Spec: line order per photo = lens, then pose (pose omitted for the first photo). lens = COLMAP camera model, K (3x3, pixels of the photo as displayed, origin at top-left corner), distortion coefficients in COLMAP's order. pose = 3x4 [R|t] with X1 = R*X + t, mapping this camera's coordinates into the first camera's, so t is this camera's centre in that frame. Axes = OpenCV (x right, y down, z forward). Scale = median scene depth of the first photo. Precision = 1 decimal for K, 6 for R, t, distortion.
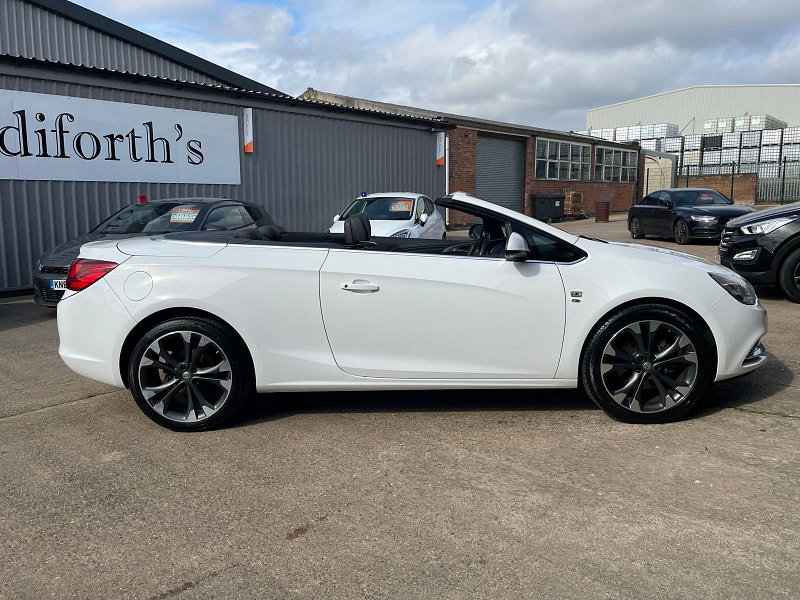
lens RADIAL K [[640.9, 0, 405.7], [0, 640.9, 293.5], [0, 0, 1]] dist [0.090221, -0.119981]
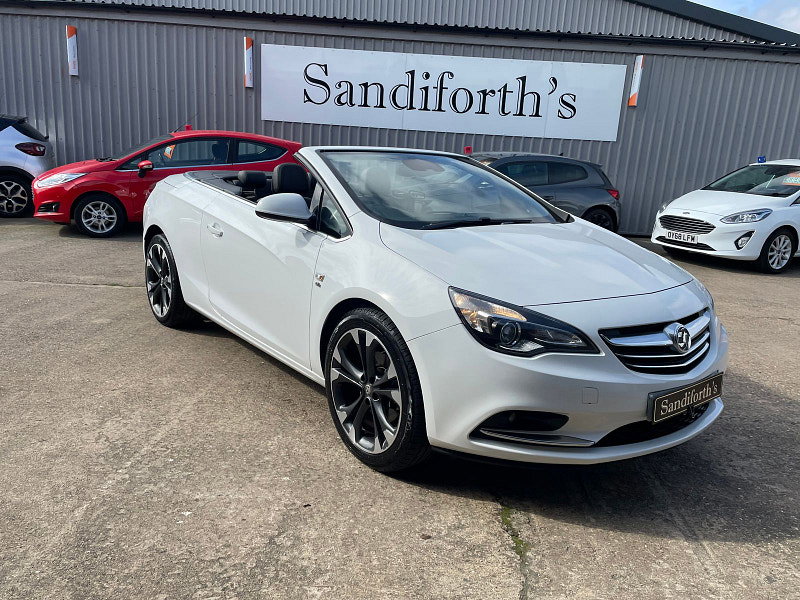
lens RADIAL K [[640.9, 0, 403.1], [0, 640.9, 301.6], [0, 0, 1]] dist [0.090221, -0.119981]
pose [[0.631856, 0.227843, -0.740841, 0.344623], [-0.172188, 0.973197, 0.152447, -0.040503], [0.755718, 0.031239, 0.654152, 0.198750]]
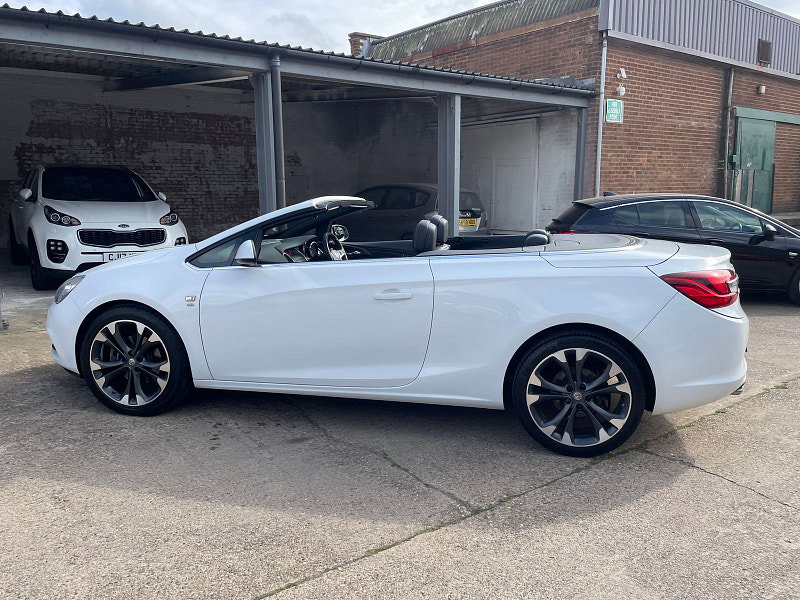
lens RADIAL K [[640.9, 0, 405.9], [0, 640.9, 289.6], [0, 0, 1]] dist [0.090221, -0.119981]
pose [[-0.983830, -0.014630, 0.178505, -0.093969], [0.037626, 0.957533, 0.285858, -0.134525], [-0.175106, 0.287952, -0.941500, 0.875788]]
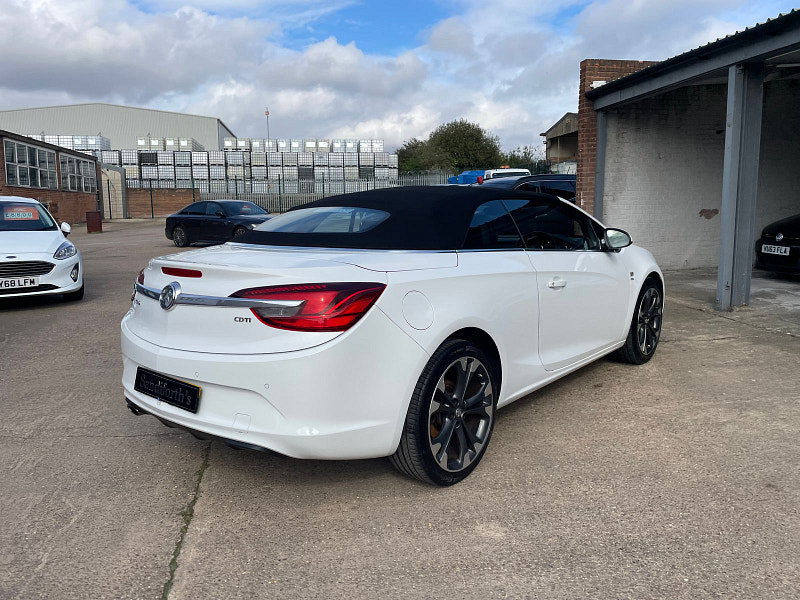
lens RADIAL K [[601.7, 0, 405.1], [0, 601.7, 290.7], [0, 0, 1]] dist [0.085022, -0.110194]
pose [[0.618387, -0.099718, 0.779522, -0.361469], [0.111507, 0.993015, 0.038571, -0.023441], [-0.777923, 0.063071, 0.625186, 0.213373]]
